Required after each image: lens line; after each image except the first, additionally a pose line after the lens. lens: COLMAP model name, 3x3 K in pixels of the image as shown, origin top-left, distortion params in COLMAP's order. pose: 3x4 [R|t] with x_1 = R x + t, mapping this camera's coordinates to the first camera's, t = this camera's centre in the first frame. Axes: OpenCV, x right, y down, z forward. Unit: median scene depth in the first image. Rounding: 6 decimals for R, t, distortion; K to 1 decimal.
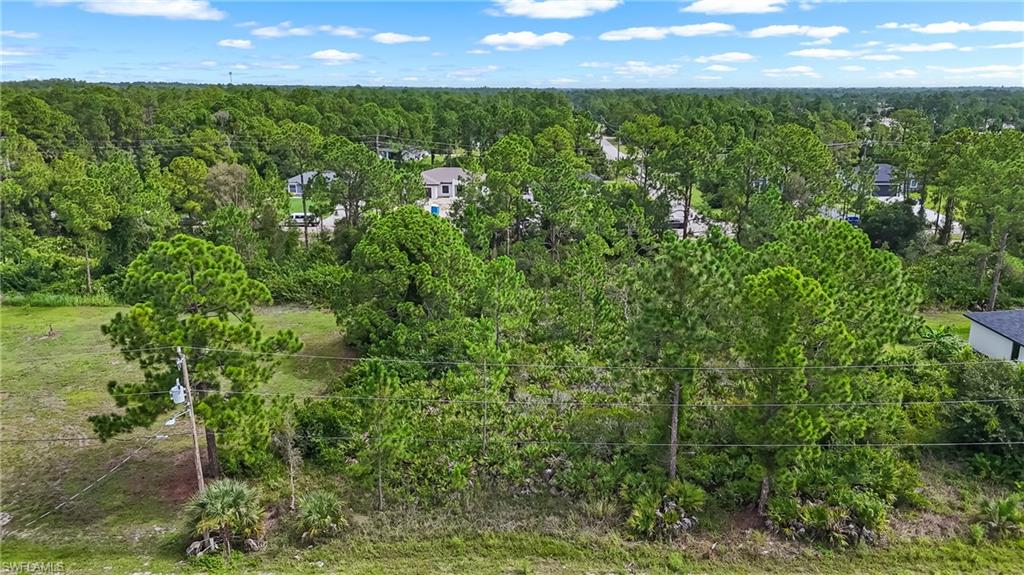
lens RADIAL K [[763.2, 0, 514.7], [0, 763.2, 286.5], [0, 0, 1]] dist [0.037909, -0.019262]
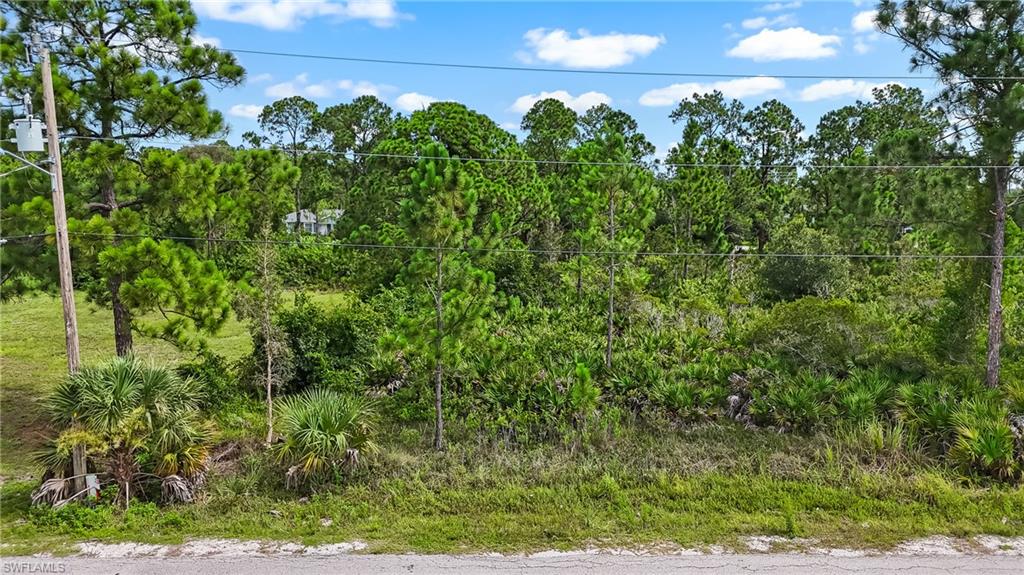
lens RADIAL K [[763.2, 0, 509.3], [0, 763.2, 291.2], [0, 0, 1]] dist [0.037909, -0.019262]
pose [[0.999938, -0.005828, 0.009462, -0.132395], [0.007098, 0.990095, -0.140219, 0.260336], [-0.008551, 0.140277, 0.990075, 0.475757]]
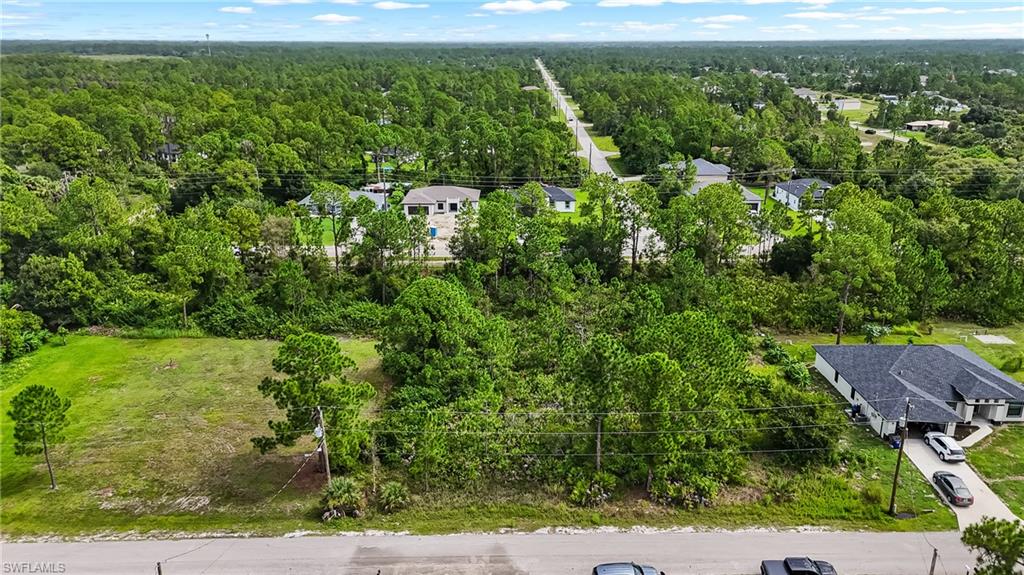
lens RADIAL K [[763.2, 0, 513.7], [0, 763.2, 285.3], [0, 0, 1]] dist [0.037909, -0.019262]
pose [[0.999747, -0.011960, 0.019033, -0.009179], [0.010980, 0.998650, 0.050767, -0.250242], [-0.019615, -0.050545, 0.998529, -0.677991]]
